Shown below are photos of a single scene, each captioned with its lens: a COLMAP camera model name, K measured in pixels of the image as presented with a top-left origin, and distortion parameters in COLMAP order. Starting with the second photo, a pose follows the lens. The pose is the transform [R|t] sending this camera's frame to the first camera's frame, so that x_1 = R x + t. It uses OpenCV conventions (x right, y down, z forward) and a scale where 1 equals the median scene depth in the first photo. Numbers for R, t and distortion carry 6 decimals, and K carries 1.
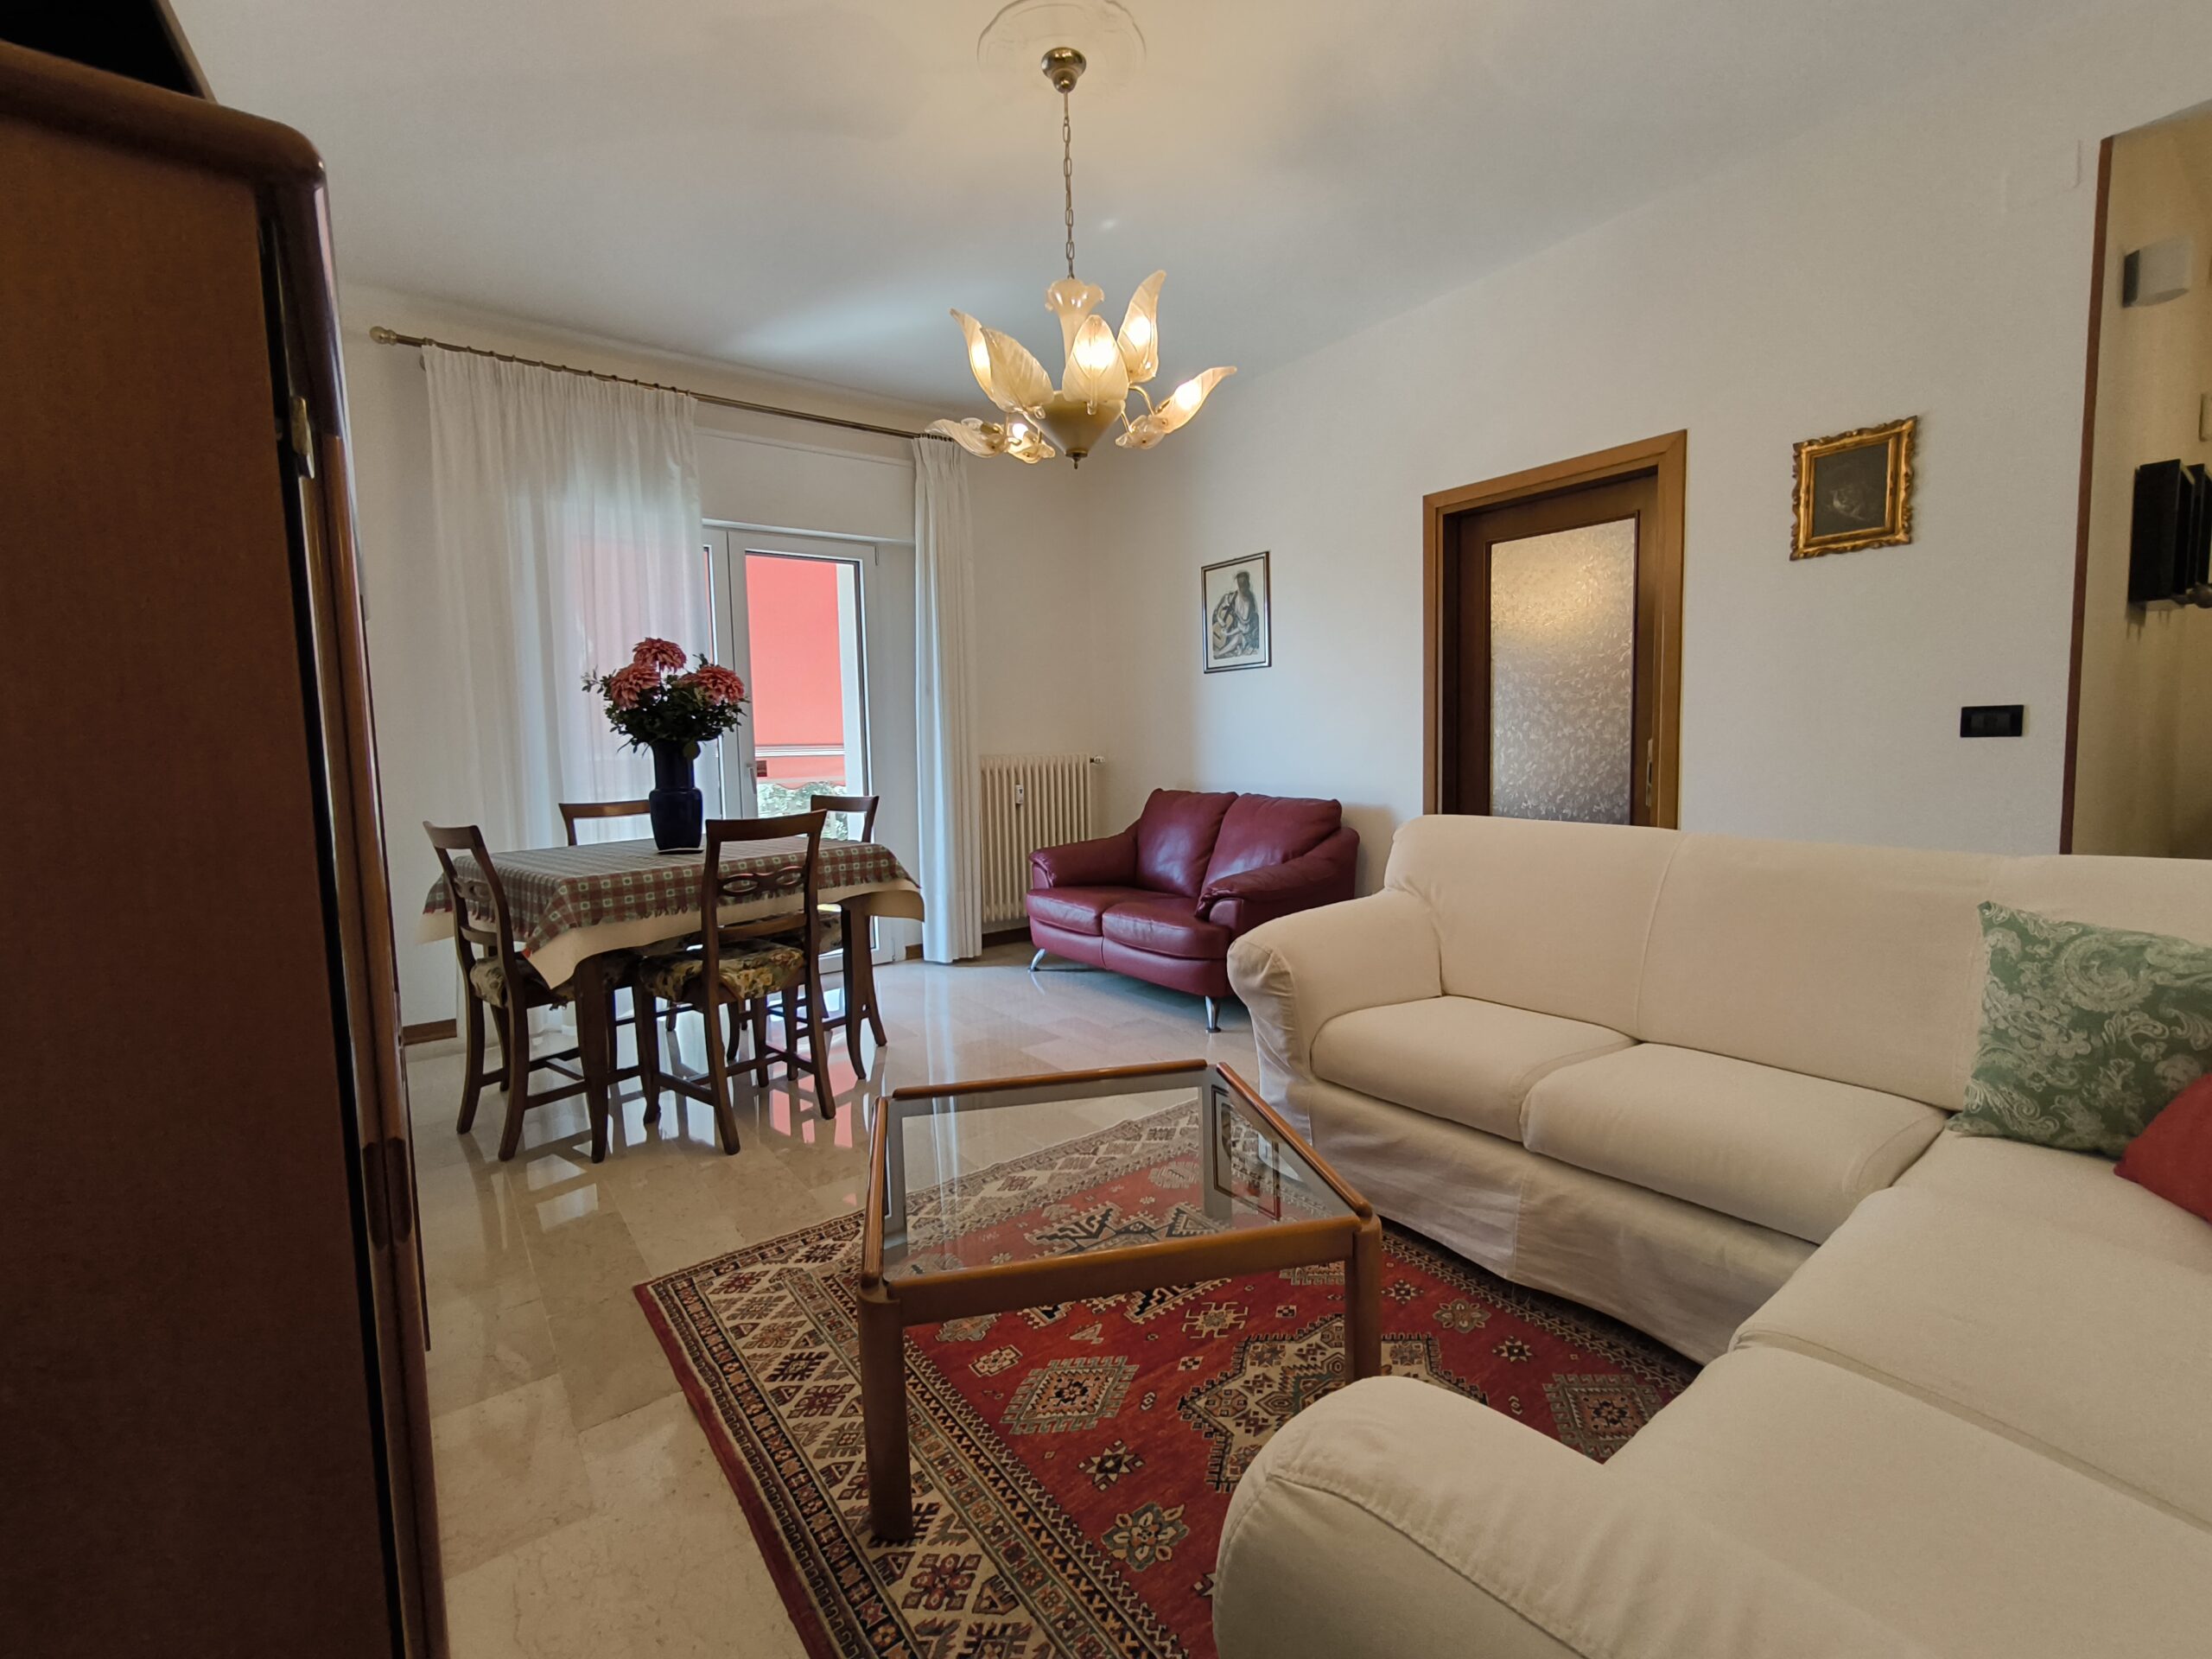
lens RADIAL K [[962.1, 0, 1102.6], [0, 962.1, 813.0], [0, 0, 1]] dist [-0.007873, 0.008282]
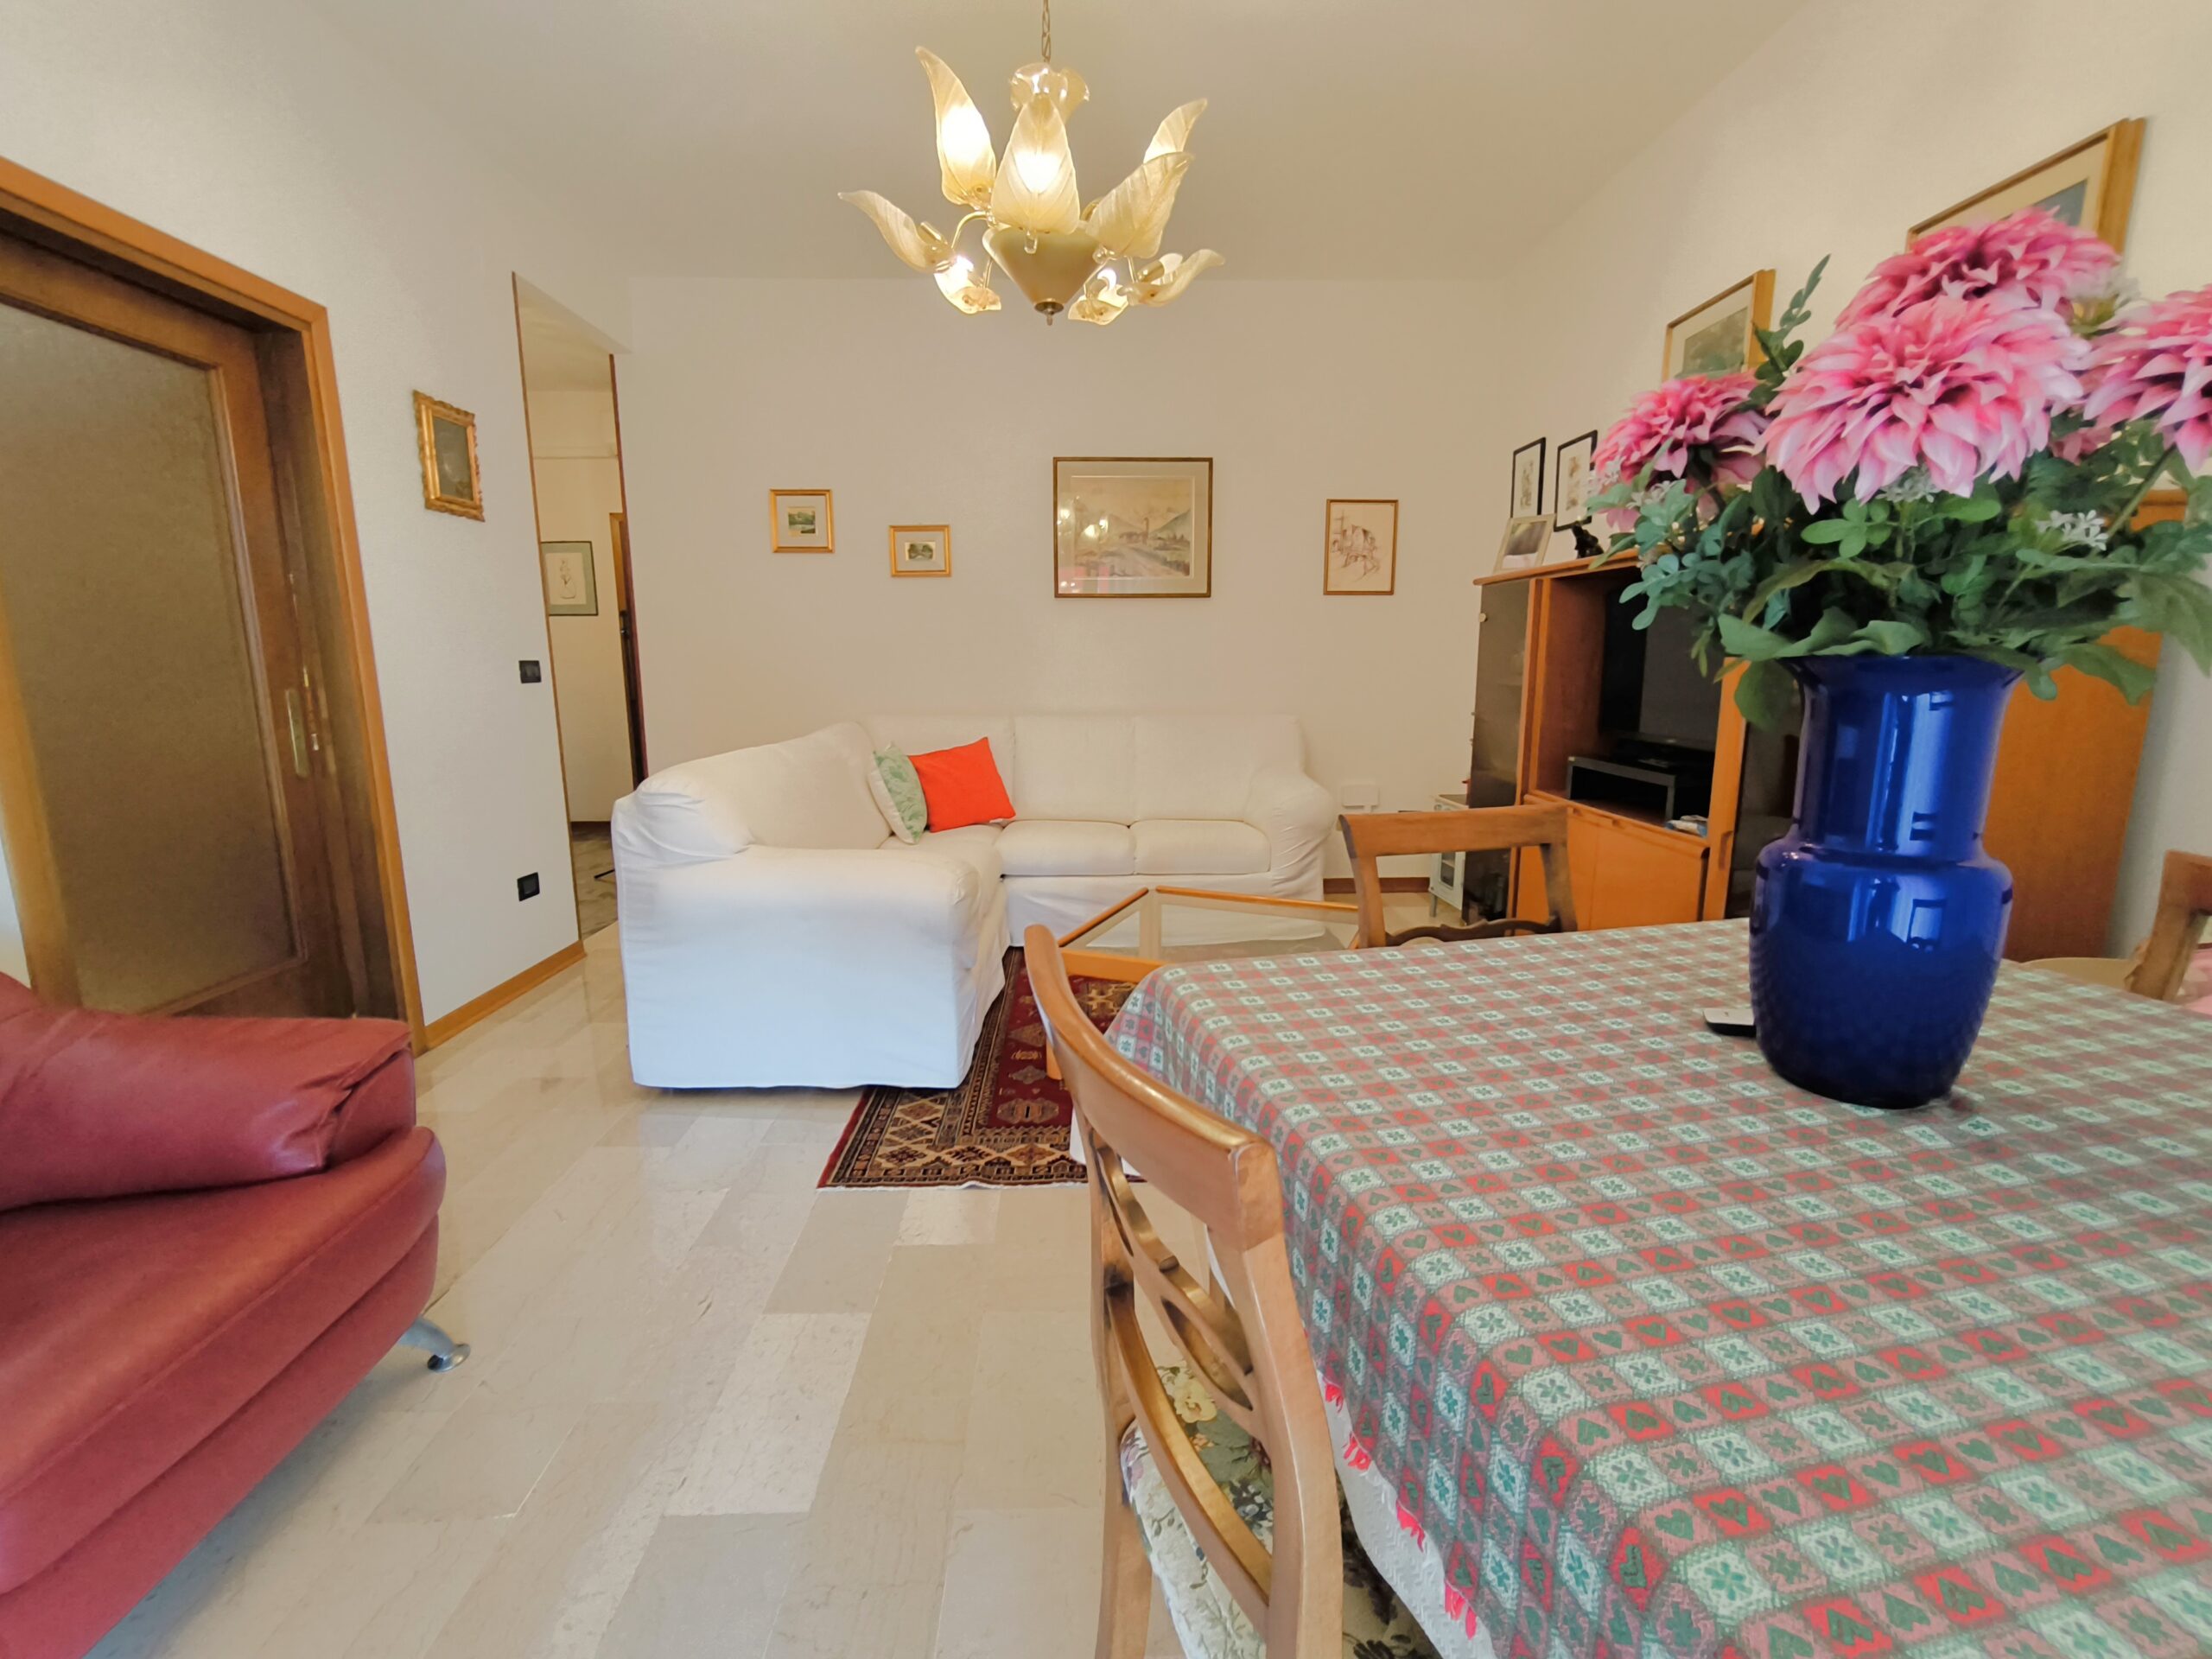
lens RADIAL K [[962.1, 0, 1119.6], [0, 962.1, 821.9], [0, 0, 1]] dist [-0.007873, 0.008282]
pose [[-0.823529, -0.071218, 0.562786, -0.564429], [0.063990, 0.974093, 0.216905, -0.135703], [-0.563653, 0.214640, -0.797637, 1.740660]]
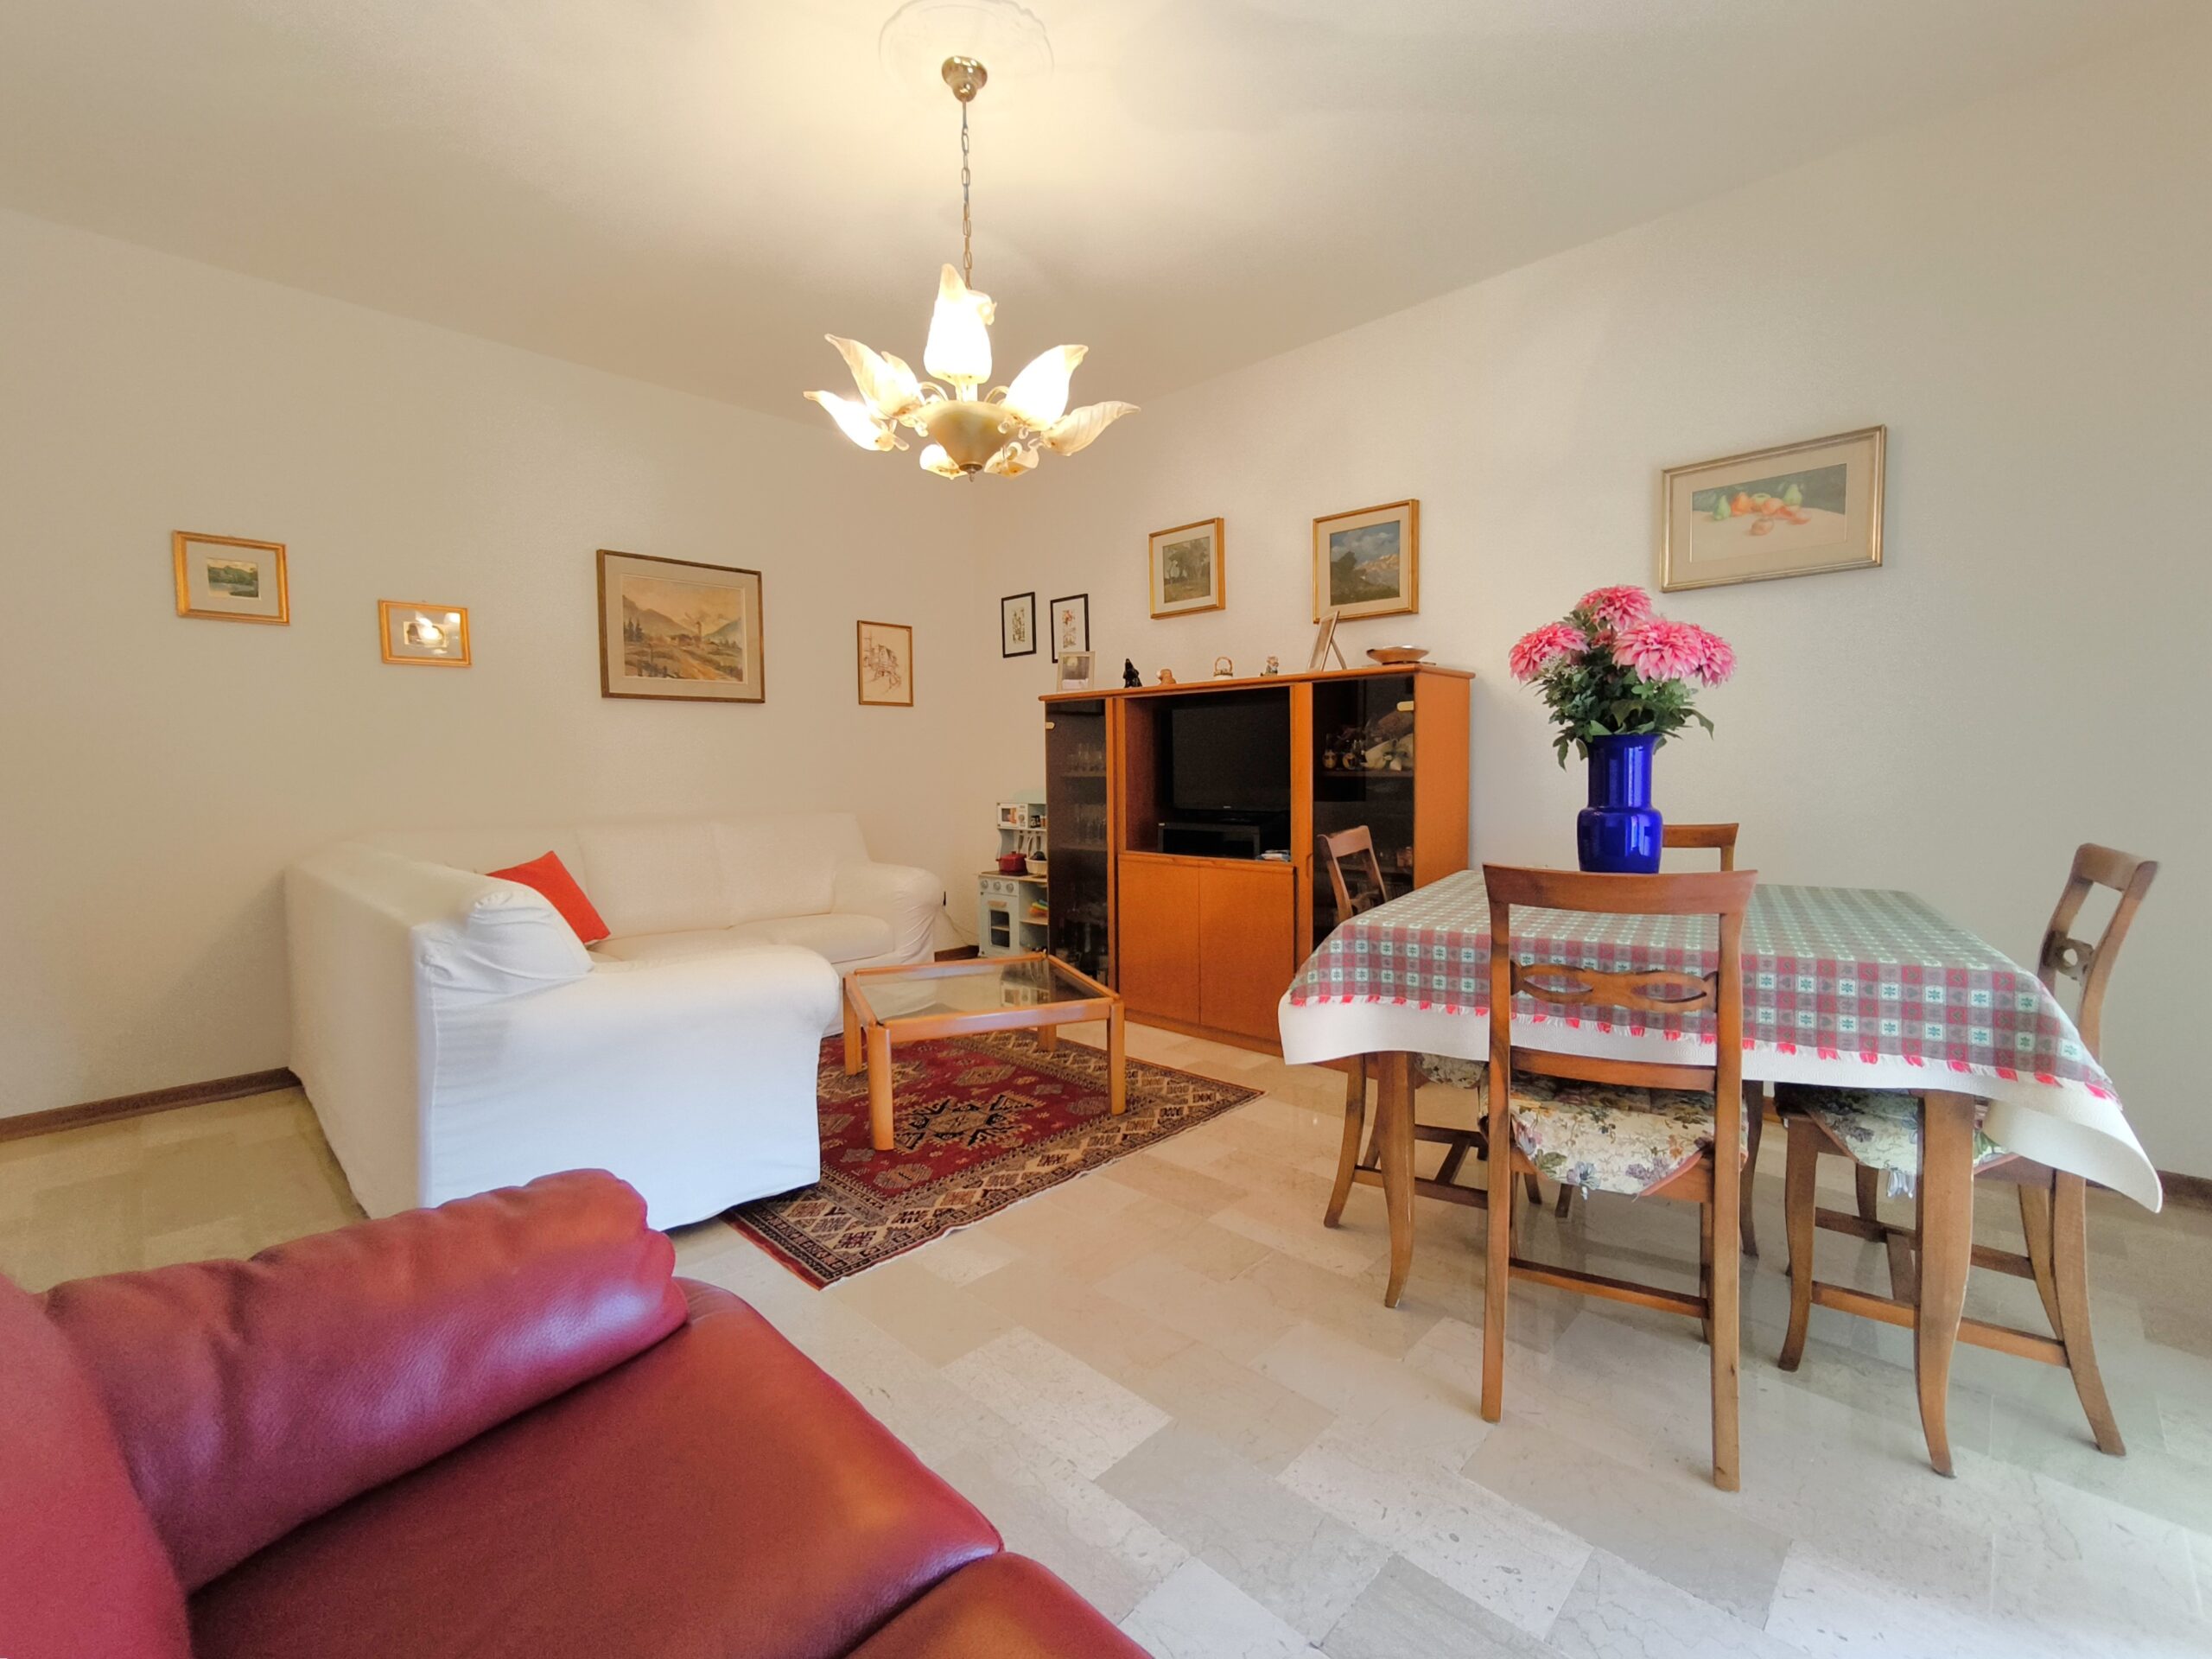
lens RADIAL K [[962.1, 0, 1127.9], [0, 962.1, 823.6], [0, 0, 1]] dist [-0.007873, 0.008282]
pose [[-0.983353, 0.046804, -0.175576, 0.002932], [0.022595, 0.990254, 0.137426, -0.152118], [0.180297, 0.131171, -0.974827, 2.090391]]
